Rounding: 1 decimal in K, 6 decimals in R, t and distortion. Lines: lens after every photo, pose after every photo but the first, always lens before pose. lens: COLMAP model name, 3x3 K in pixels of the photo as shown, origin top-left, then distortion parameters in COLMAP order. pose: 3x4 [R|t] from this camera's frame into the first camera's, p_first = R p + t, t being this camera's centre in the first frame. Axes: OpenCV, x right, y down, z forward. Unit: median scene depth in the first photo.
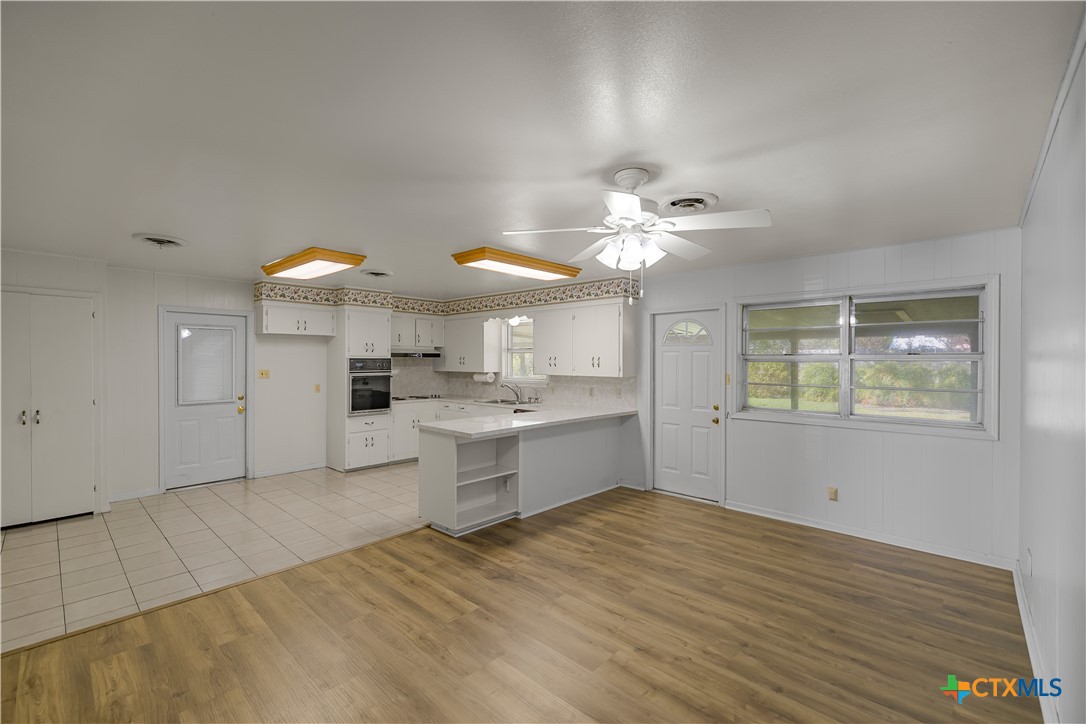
lens RADIAL K [[467.1, 0, 542.1], [0, 467.1, 361.5], [0, 0, 1]] dist [0.003600, 0.000192]
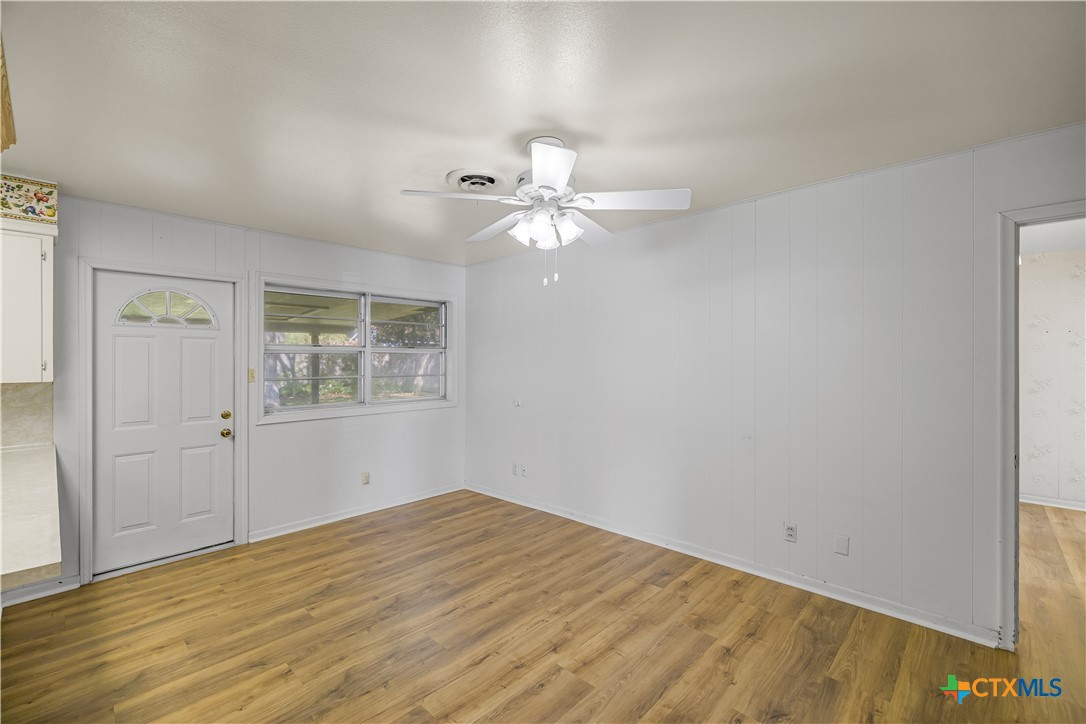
lens RADIAL K [[467.1, 0, 542.1], [0, 467.1, 359.4], [0, 0, 1]] dist [0.003600, 0.000192]
pose [[-0.000771, -0.004215, 0.999991, -0.500221], [0.003875, 0.999984, 0.004218, 0.013245], [-0.999992, 0.003878, -0.000755, 0.689830]]
